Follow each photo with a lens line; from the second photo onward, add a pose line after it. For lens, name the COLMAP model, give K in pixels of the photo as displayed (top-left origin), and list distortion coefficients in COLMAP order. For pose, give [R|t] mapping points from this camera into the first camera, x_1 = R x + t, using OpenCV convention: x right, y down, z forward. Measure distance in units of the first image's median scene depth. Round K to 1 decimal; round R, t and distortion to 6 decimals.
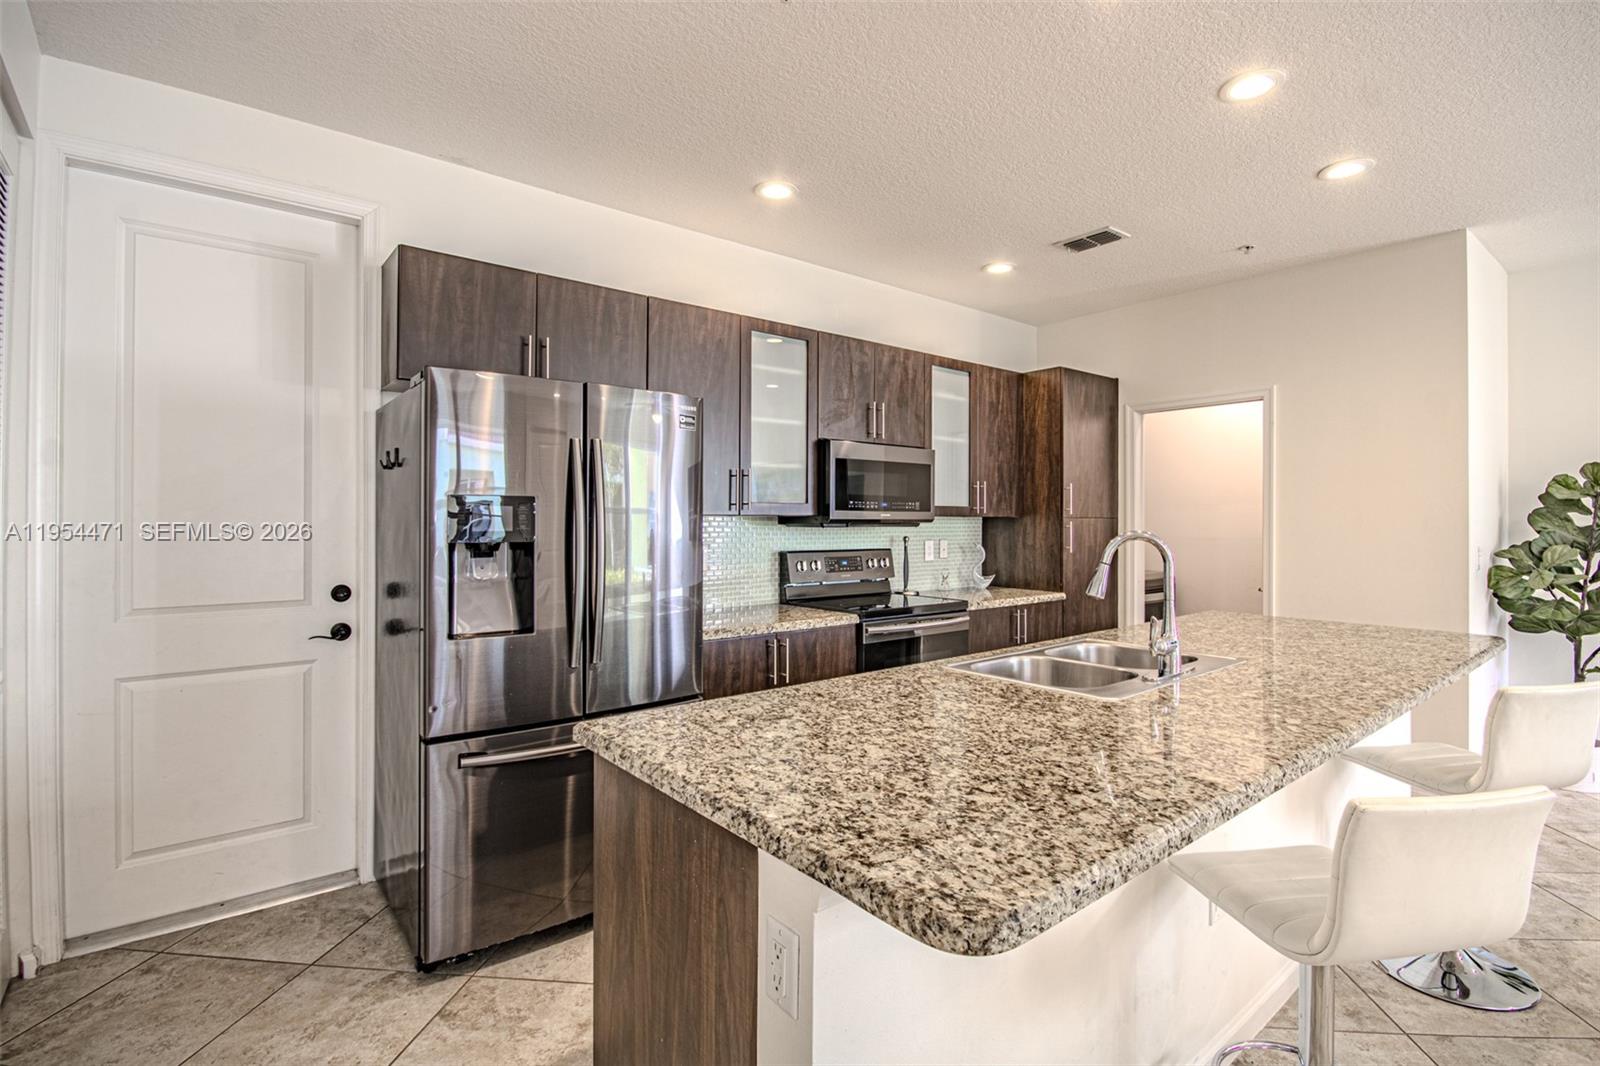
lens RADIAL K [[760.3, 0, 791.4], [0, 760.3, 523.6], [0, 0, 1]] dist [0.006089, -0.010160]
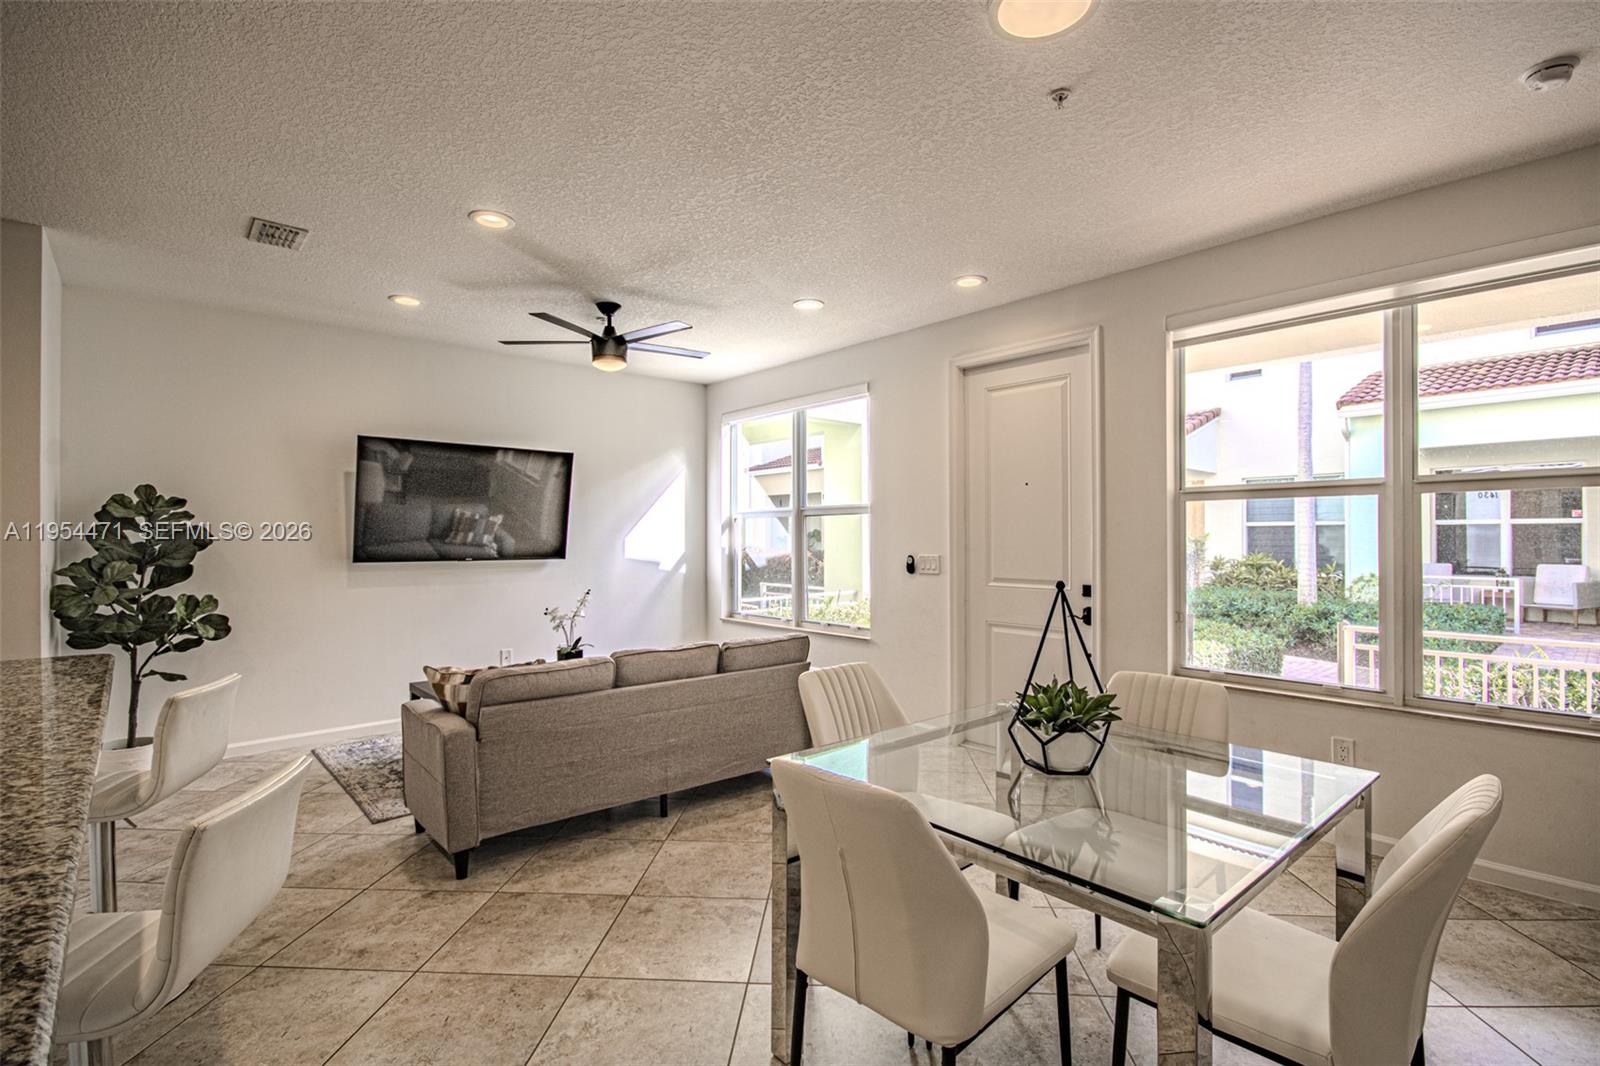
lens RADIAL K [[760.3, 0, 833.9], [0, 760.3, 543.5], [0, 0, 1]] dist [0.006089, -0.010160]
pose [[-0.073221, -0.013823, 0.997220, -0.104644], [0.010808, 0.999834, 0.014653, -0.000807], [-0.997257, 0.011851, -0.073060, 0.087000]]
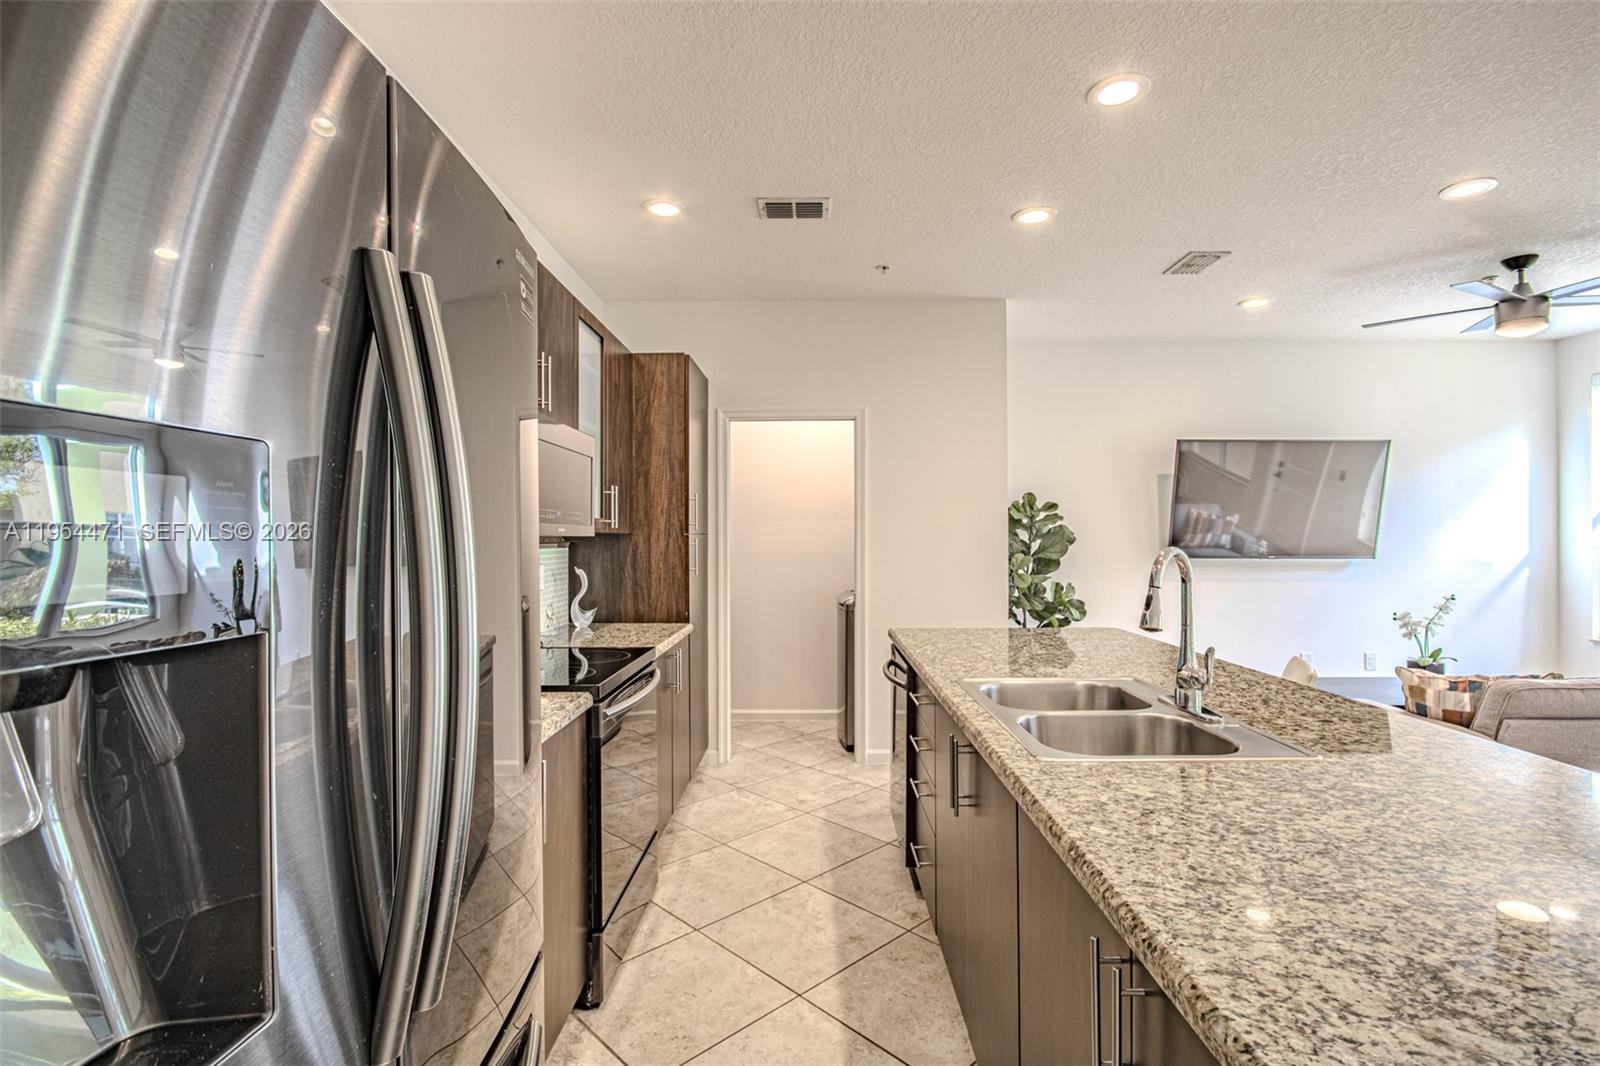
lens RADIAL K [[760.3, 0, 817.3], [0, 760.3, 527.5], [0, 0, 1]] dist [0.006089, -0.010160]
pose [[0.629925, 0.007908, 0.776616, -0.241887], [0.010864, 0.999761, -0.018993, 0.003680], [-0.776580, 0.020401, 0.629688, 0.425425]]
